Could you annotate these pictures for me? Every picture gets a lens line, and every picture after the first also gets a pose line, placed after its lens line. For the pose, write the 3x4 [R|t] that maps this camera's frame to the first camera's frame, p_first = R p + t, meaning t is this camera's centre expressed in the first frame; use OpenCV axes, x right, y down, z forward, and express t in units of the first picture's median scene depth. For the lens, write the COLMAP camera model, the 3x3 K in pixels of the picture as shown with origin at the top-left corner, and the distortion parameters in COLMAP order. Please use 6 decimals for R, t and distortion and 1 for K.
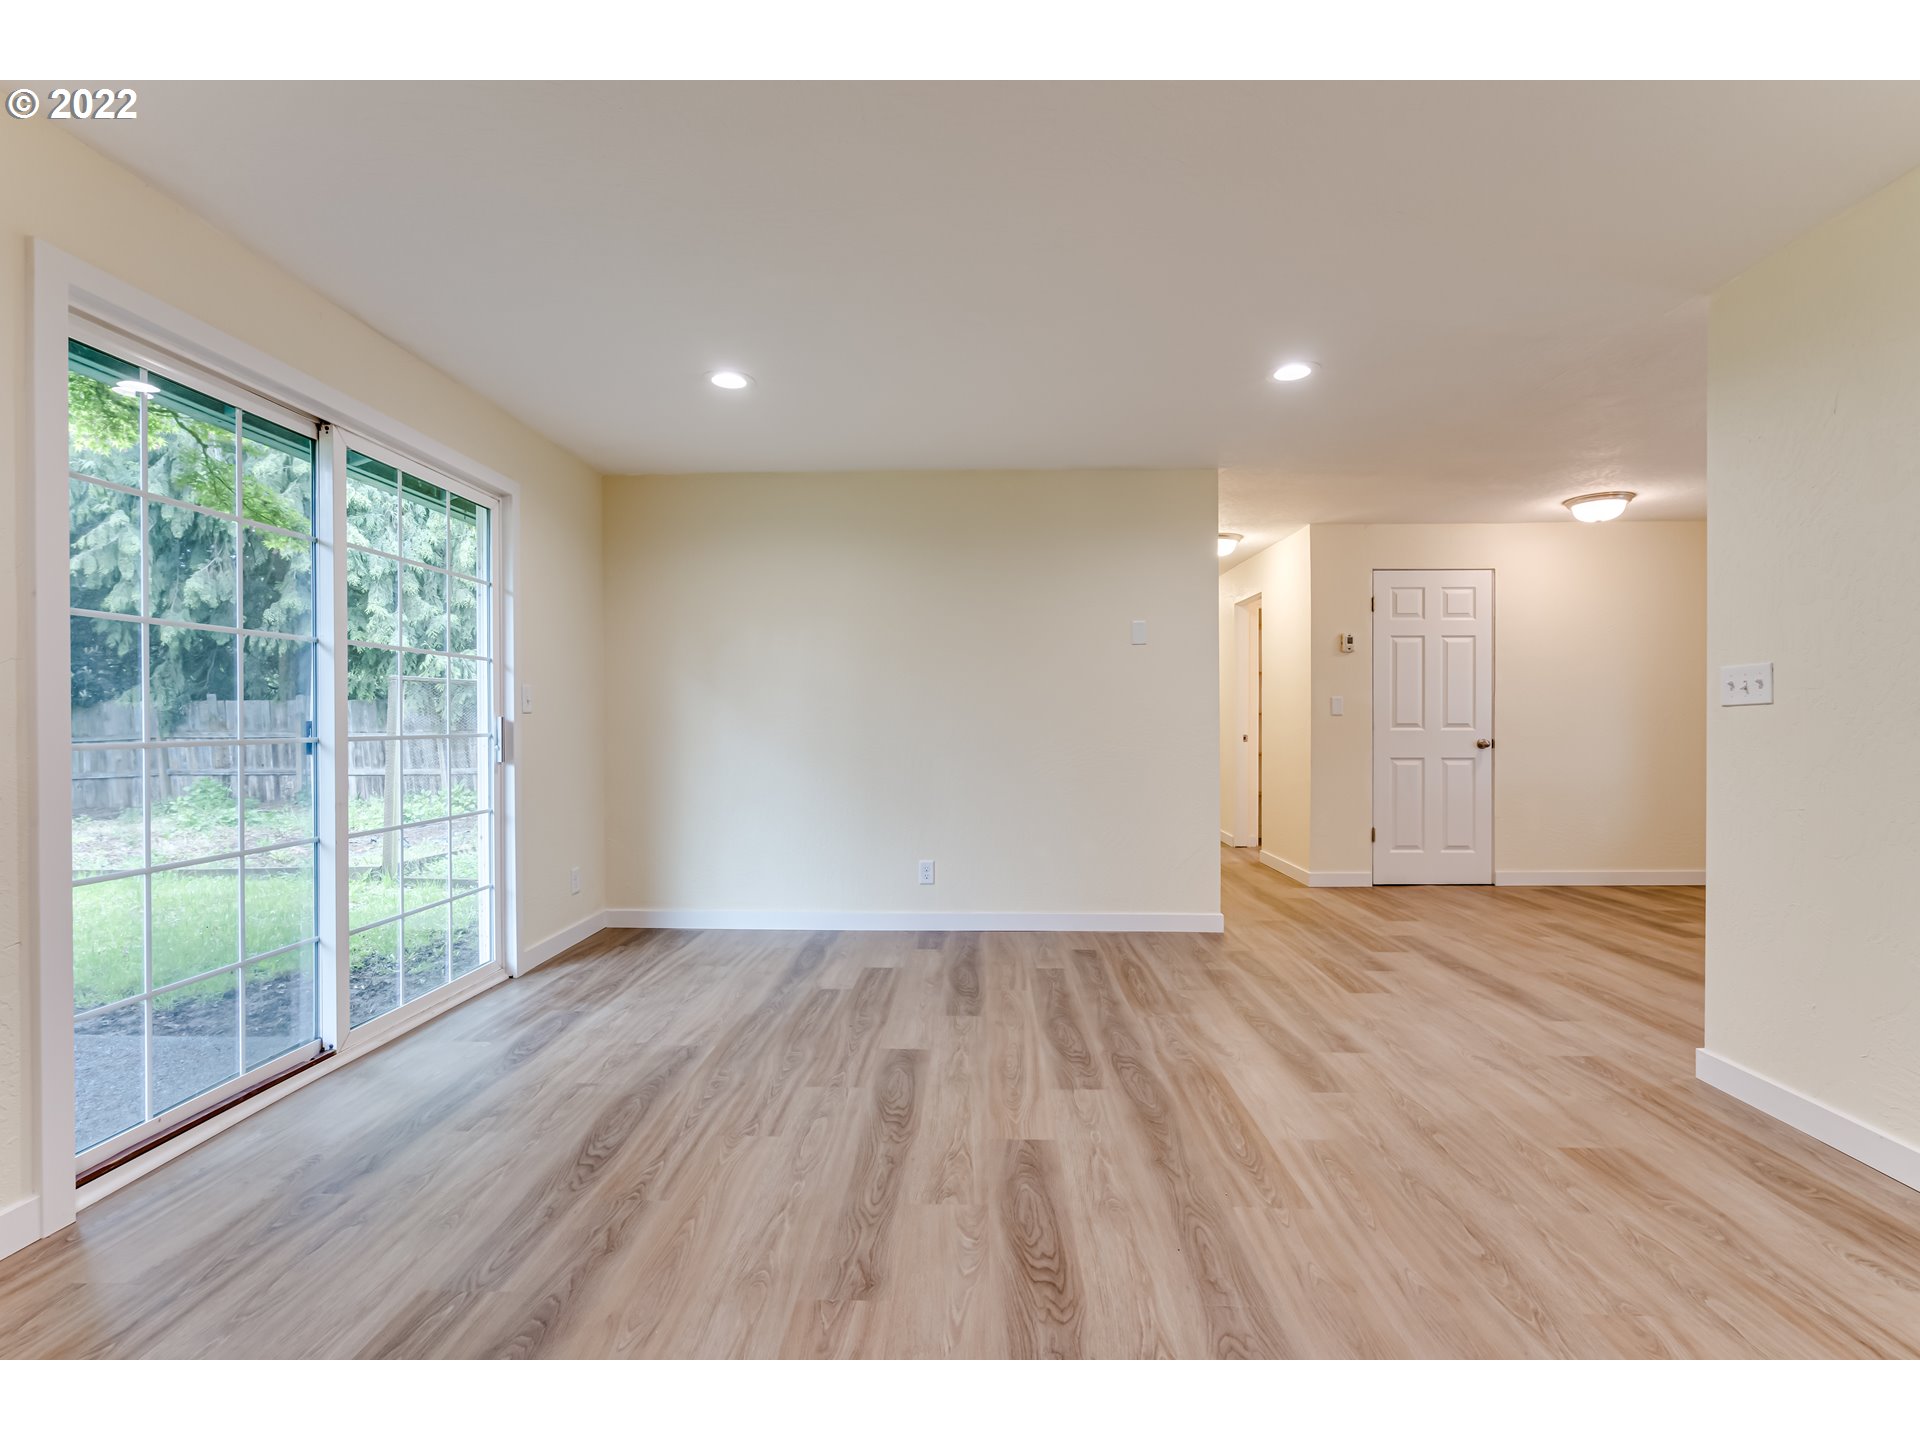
lens RADIAL K [[869.0, 0, 958.0], [0, 869.0, 725.2], [0, 0, 1]] dist [-0.001615, 0.000446]
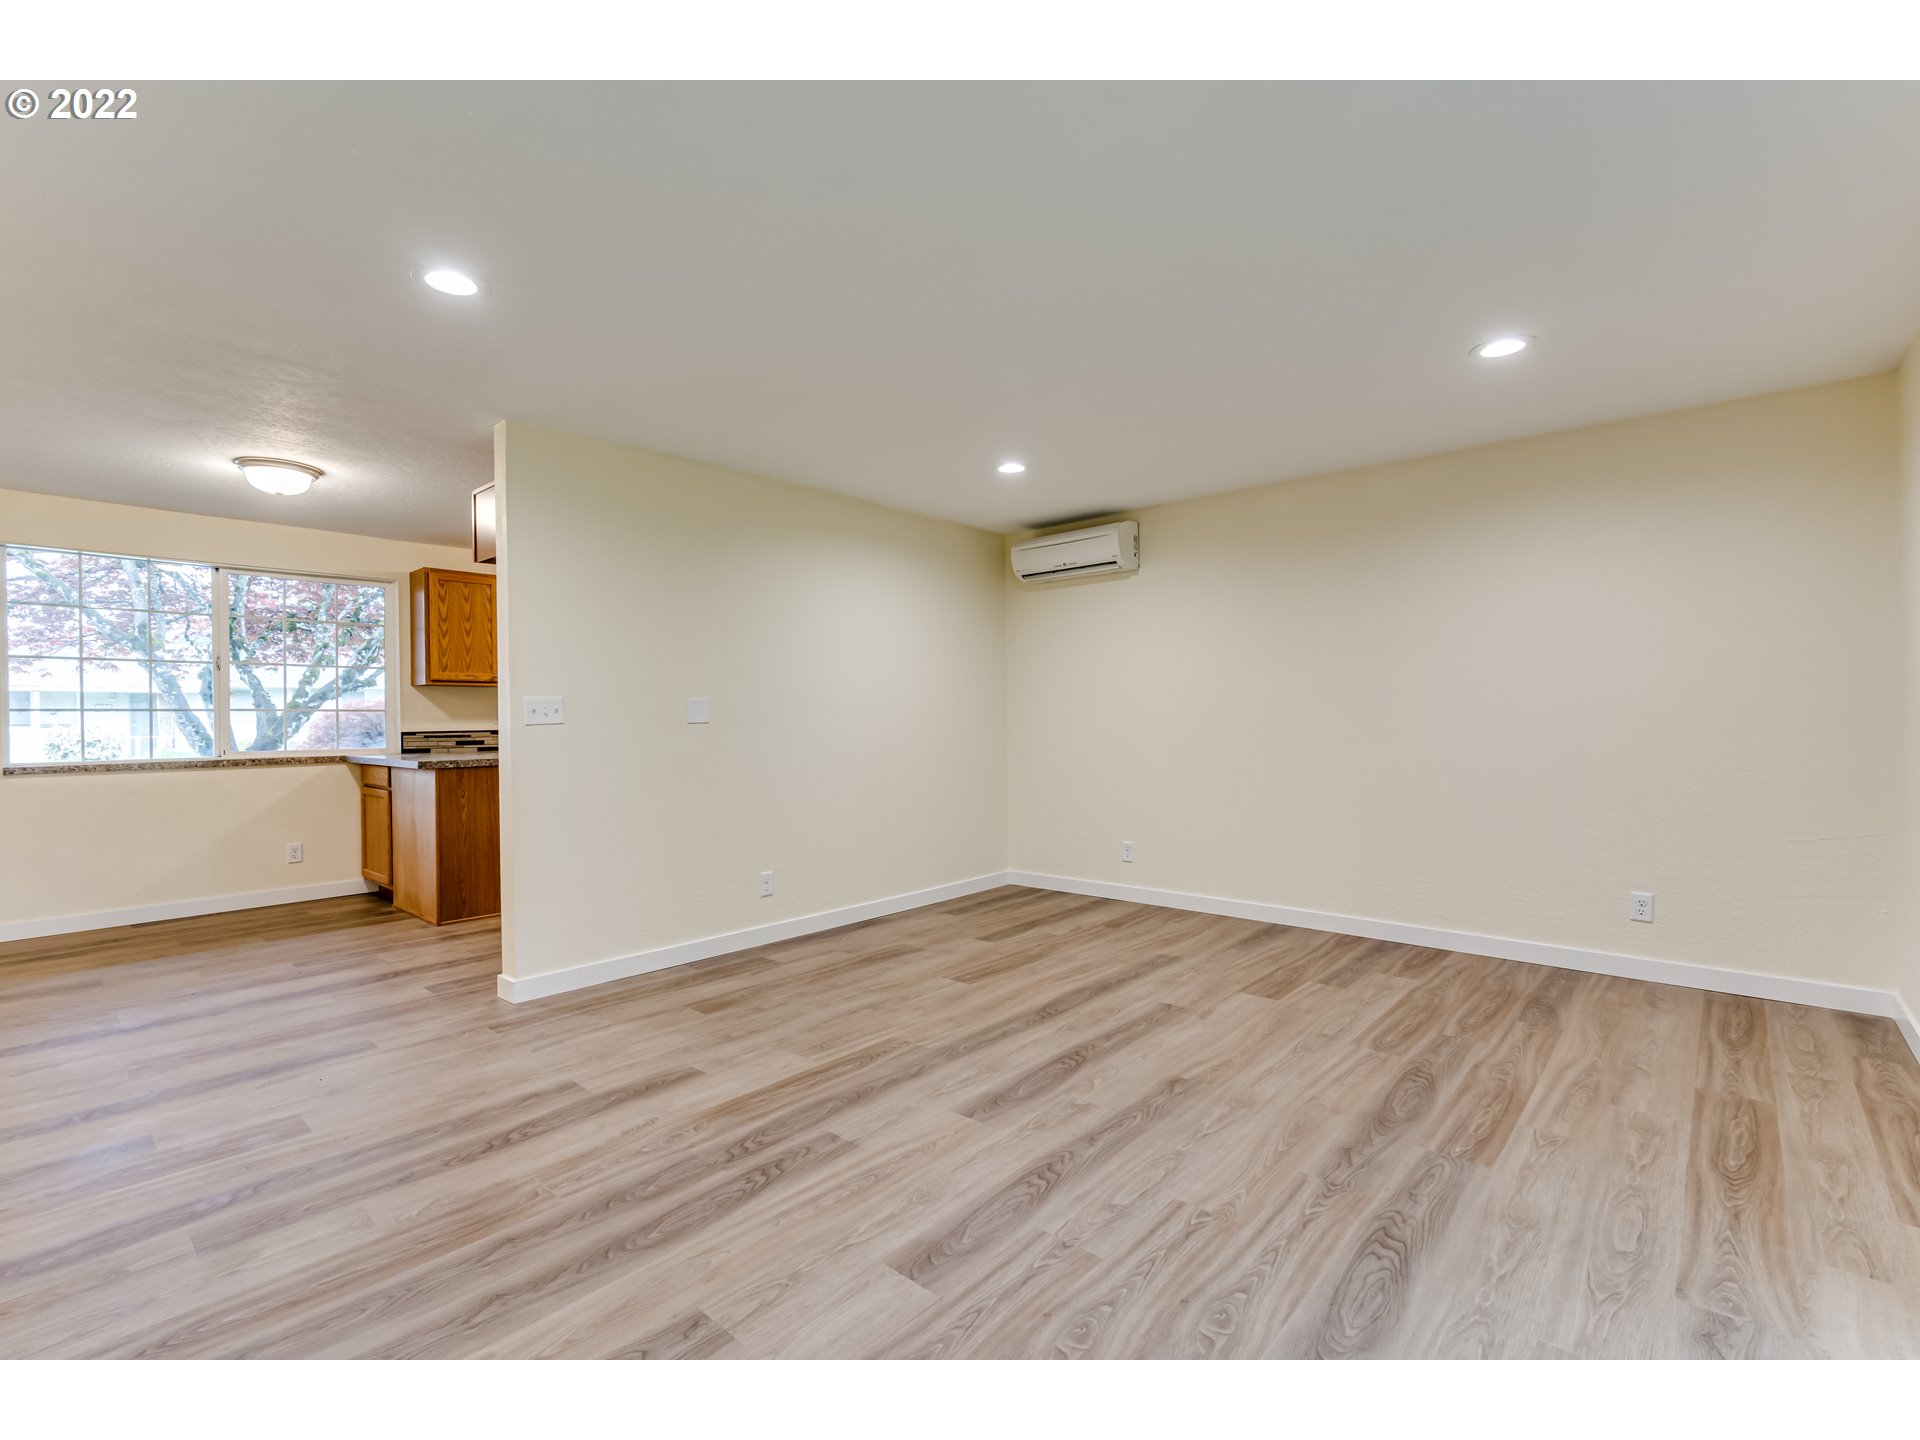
lens RADIAL K [[869.0, 0, 958.0], [0, 869.0, 725.2], [0, 0, 1]] dist [-0.001615, 0.000446]
pose [[-0.766470, 0.002180, 0.642277, -0.599878], [0.014499, 0.999798, 0.013909, -0.035080], [-0.642117, 0.019974, -0.766347, 1.785090]]
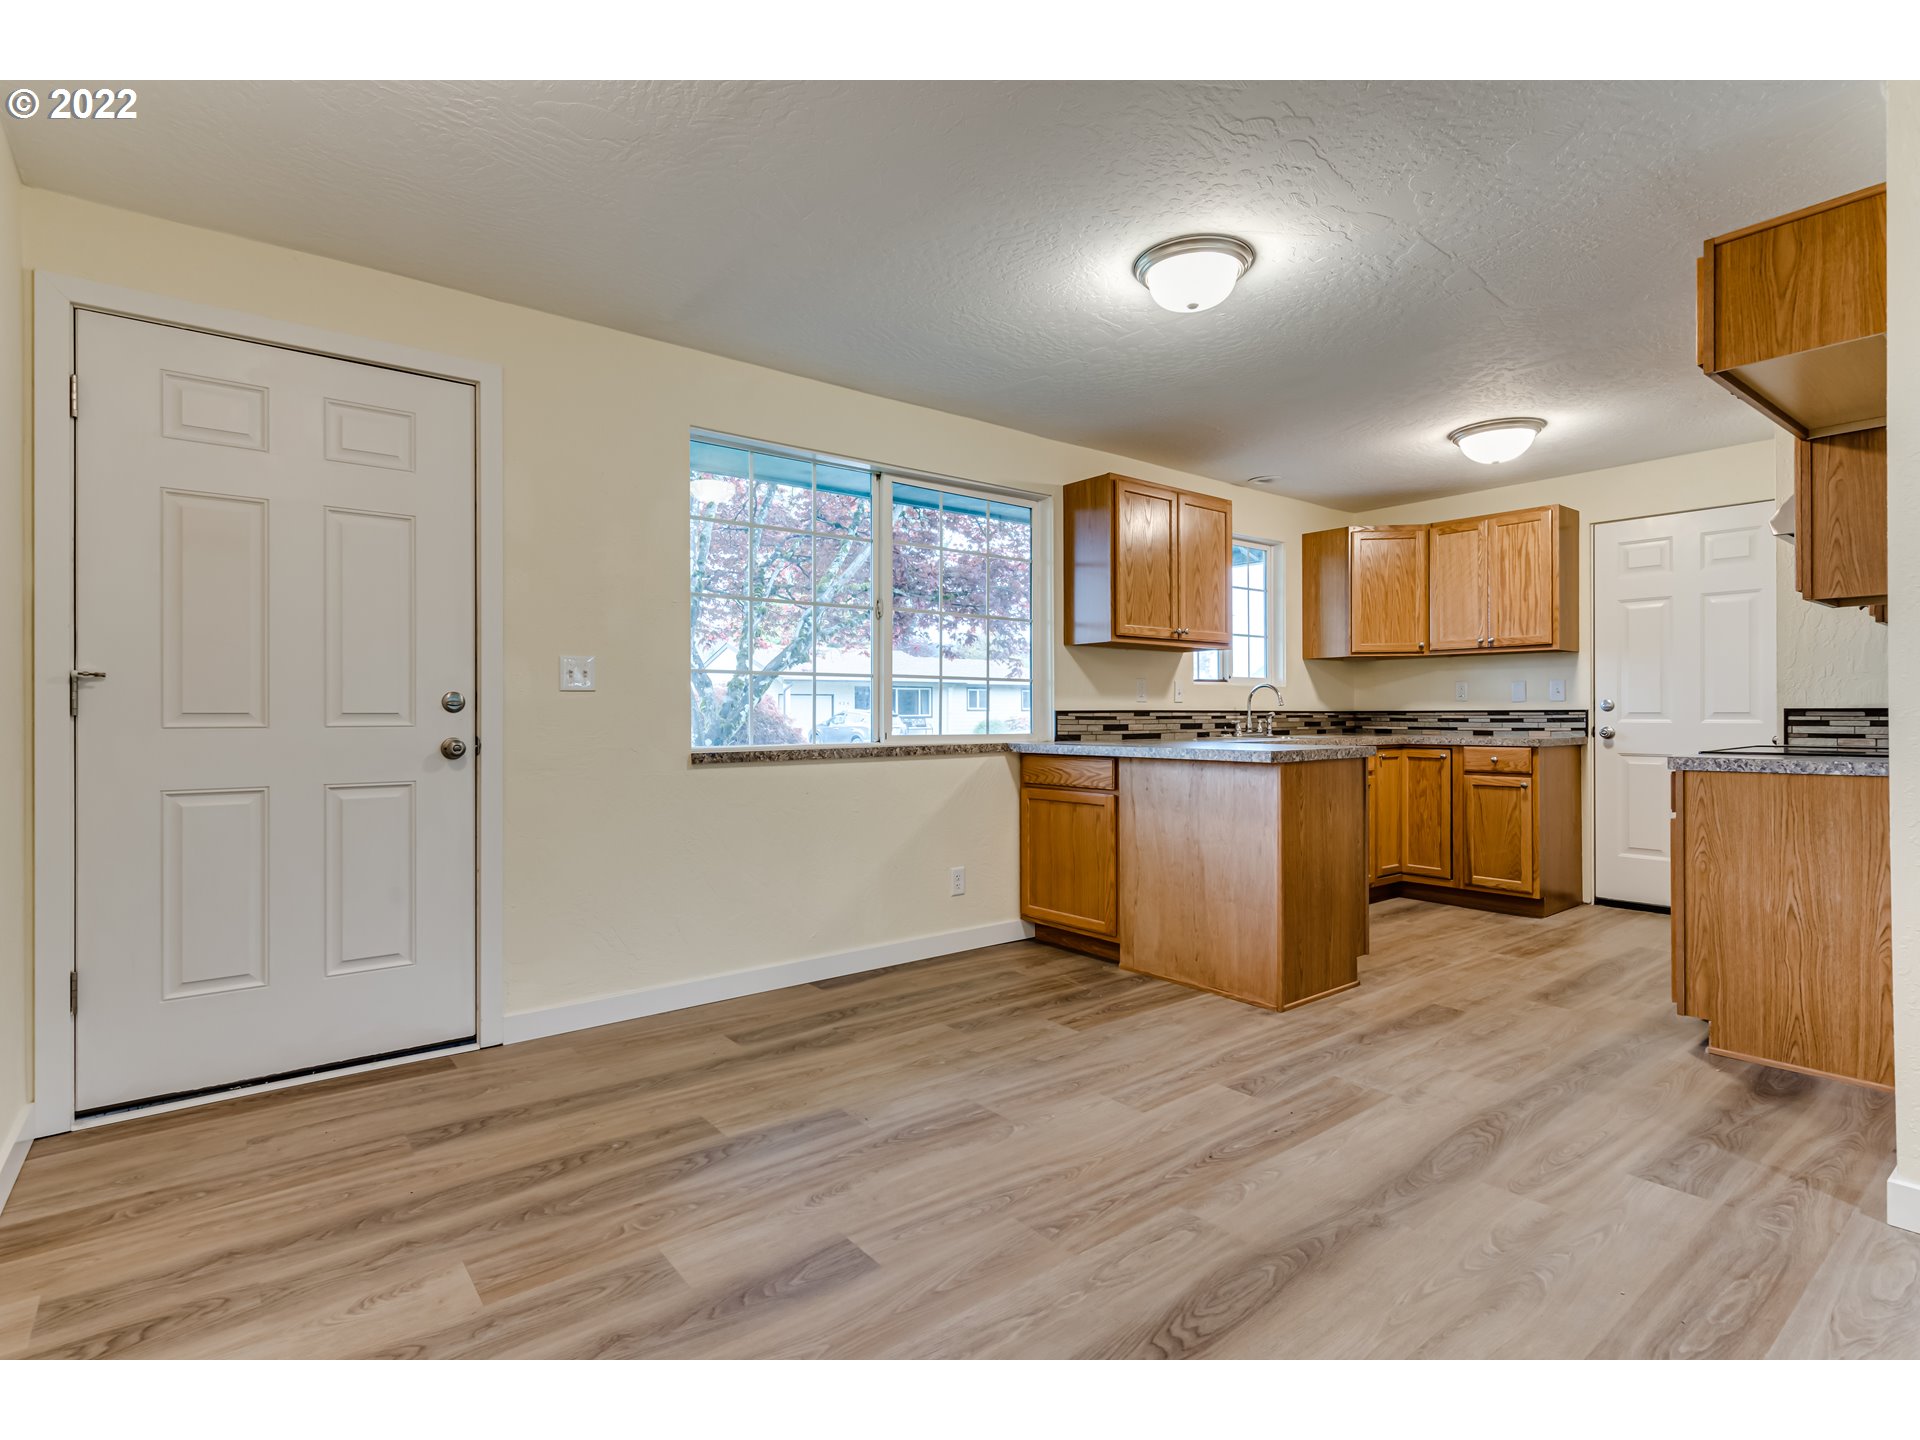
lens RADIAL K [[950.3, 0, 952.8], [0, 950.3, 713.1], [0, 0, 1]] dist [-0.000735, 0.000272]
pose [[-0.642425, 0.007686, 0.766310, 0.910094], [0.011159, 0.999938, -0.000674, 0.000166], [-0.766268, 0.008118, -0.642470, 2.304191]]
